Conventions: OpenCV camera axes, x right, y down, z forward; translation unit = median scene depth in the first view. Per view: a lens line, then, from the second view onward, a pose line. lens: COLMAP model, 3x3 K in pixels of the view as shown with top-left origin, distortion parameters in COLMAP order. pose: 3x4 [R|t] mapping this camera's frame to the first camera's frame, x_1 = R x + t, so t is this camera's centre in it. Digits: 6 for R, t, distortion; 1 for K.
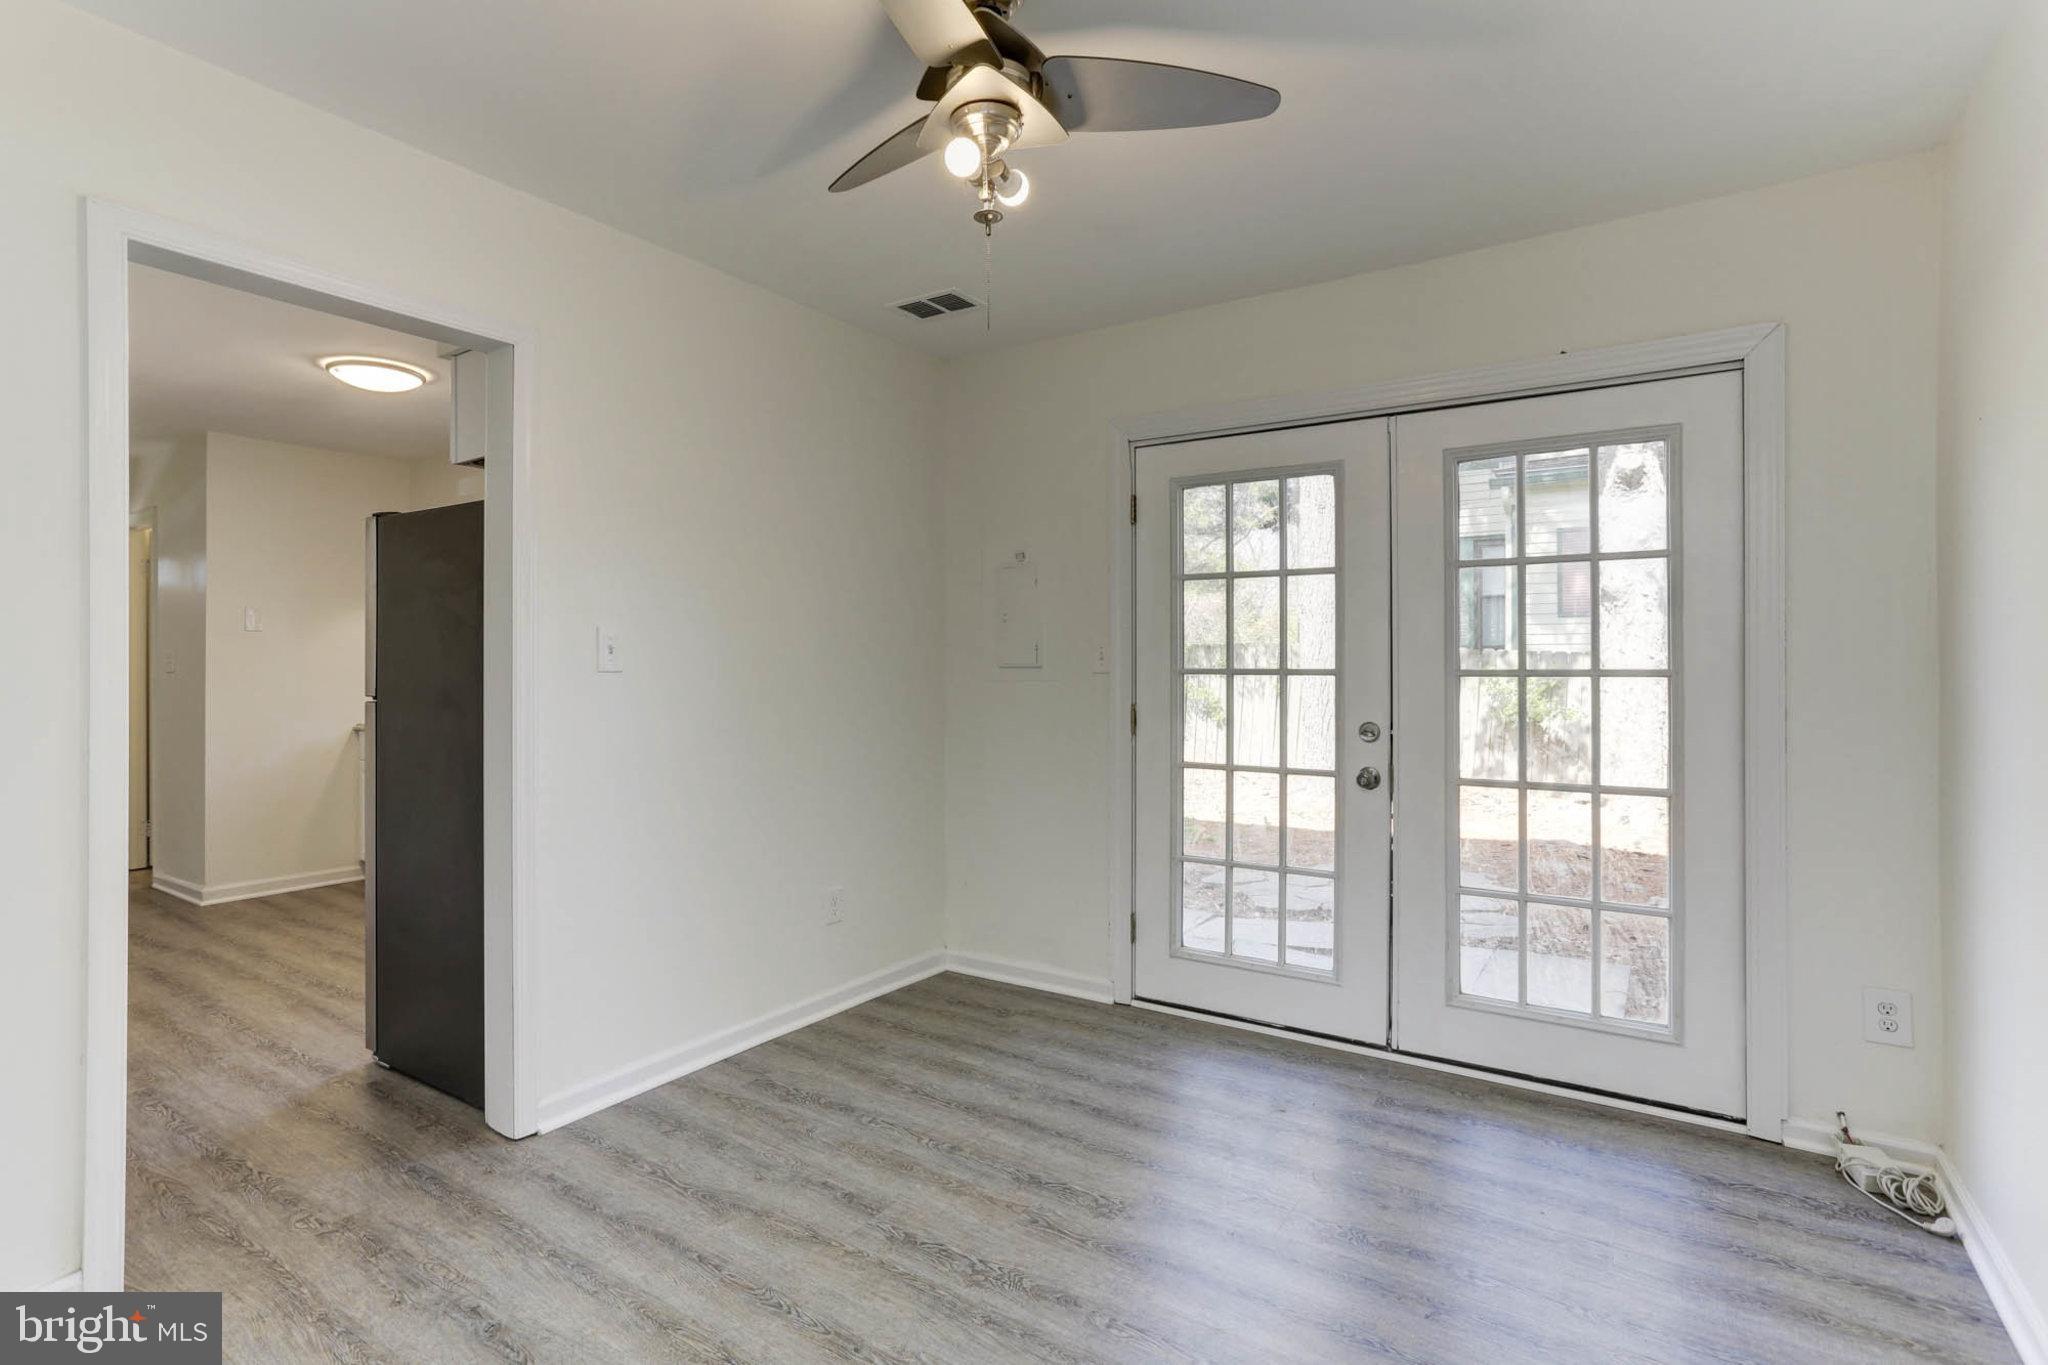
lens RADIAL K [[1008.5, 0, 1017.3], [0, 1008.5, 668.3], [0, 0, 1]] dist [-0.049651, 0.033366]
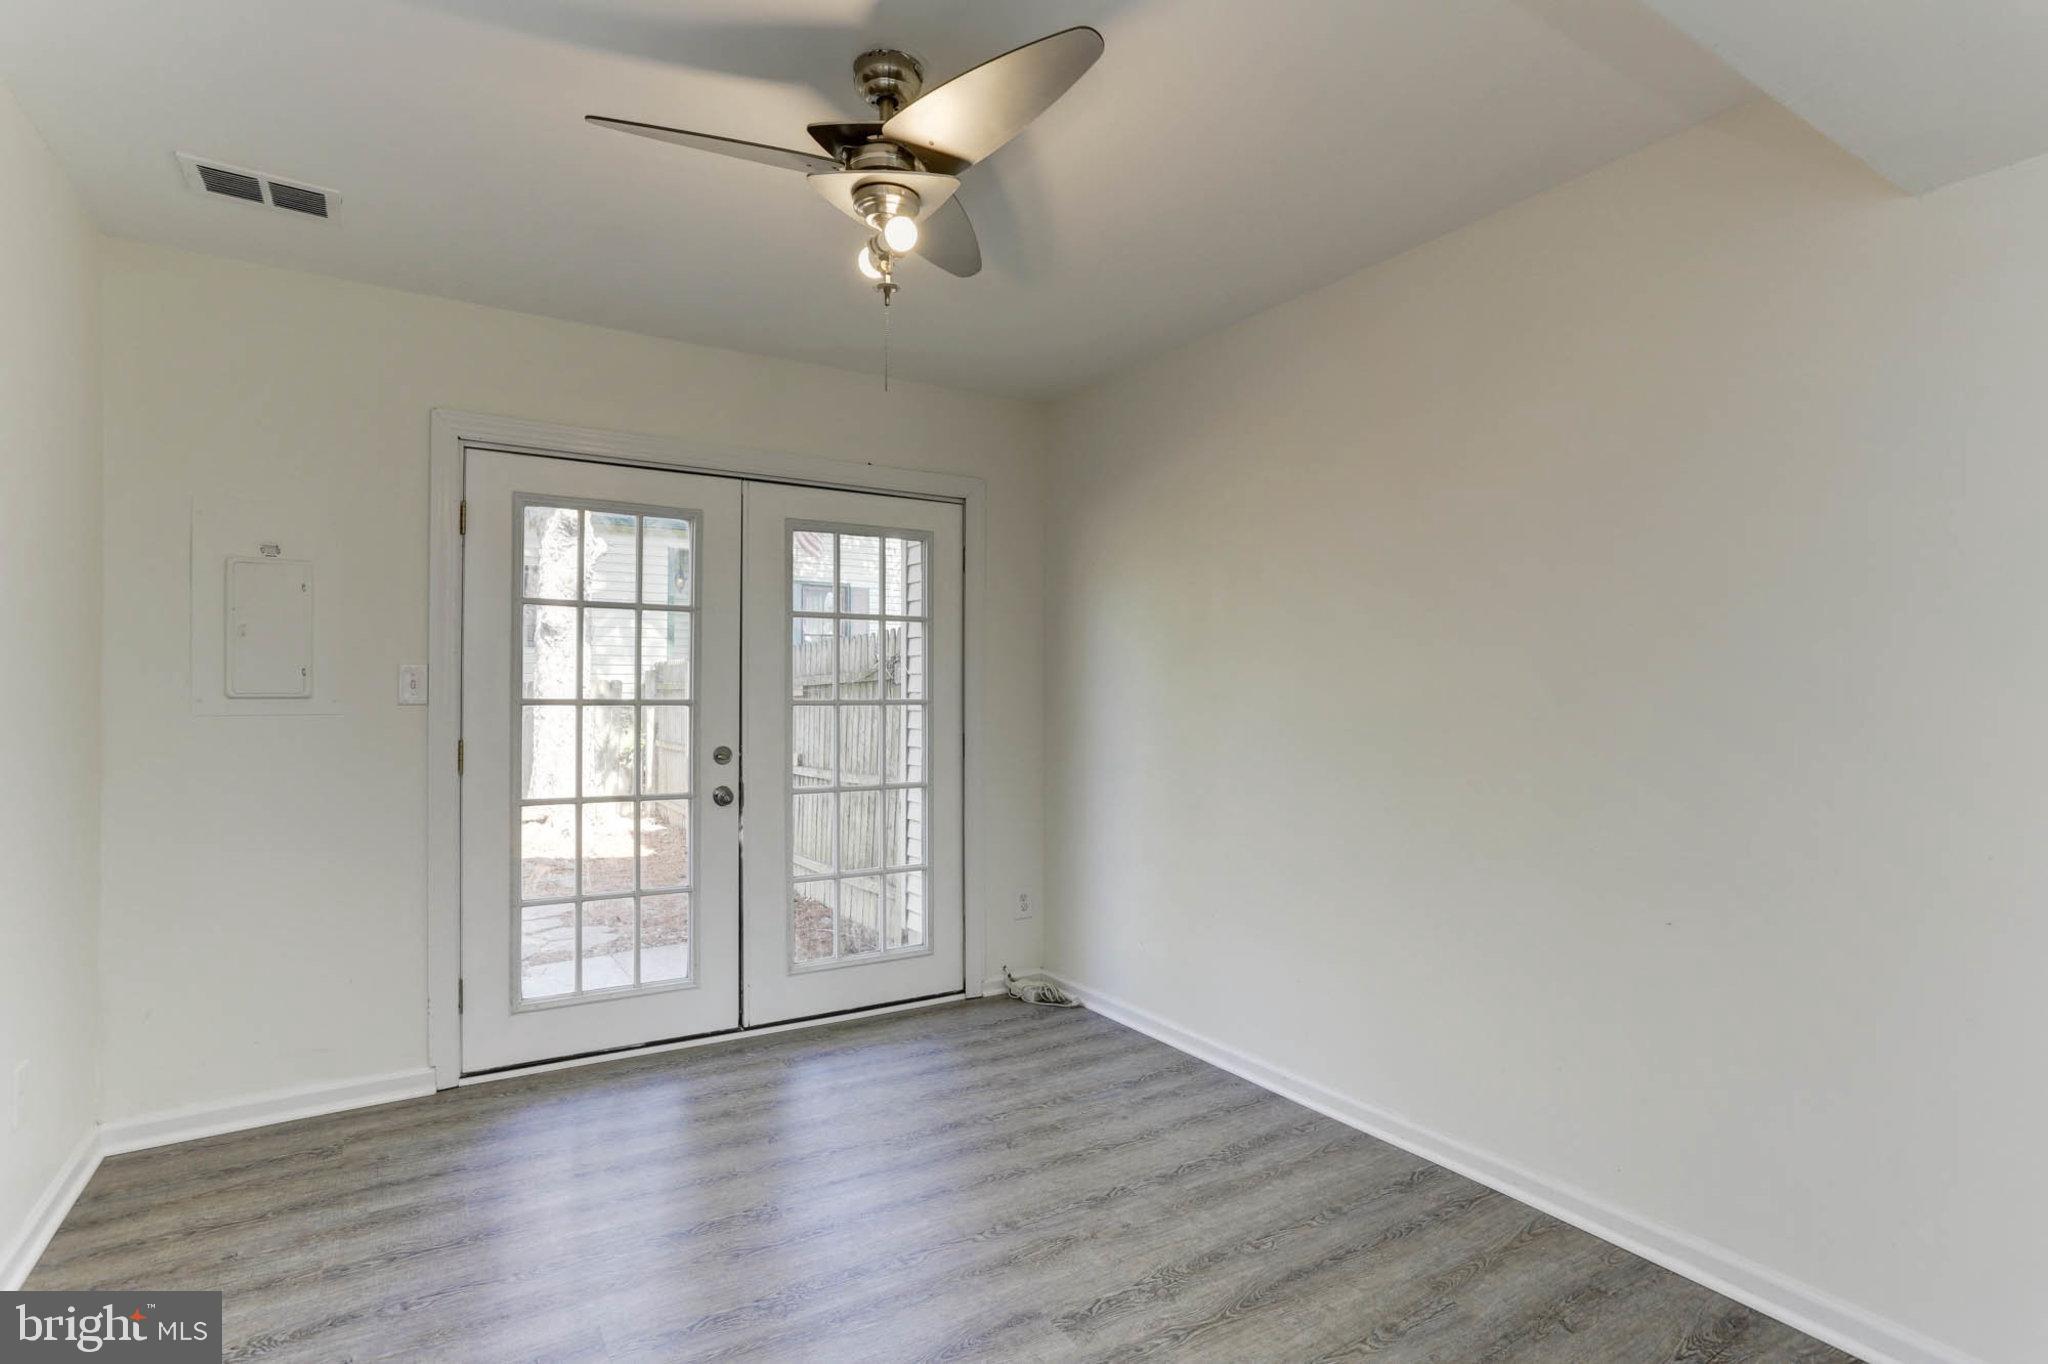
lens RADIAL K [[1031.6, 0, 1024.0], [0, 1031.6, 682.0], [0, 0, 1]] dist [-0.056767, 0.037289]
pose [[0.389328, 0.005168, 0.921085, -0.554168], [-0.005901, 0.999978, -0.003116, -0.016417], [-0.921080, -0.004222, 0.389350, 0.225867]]
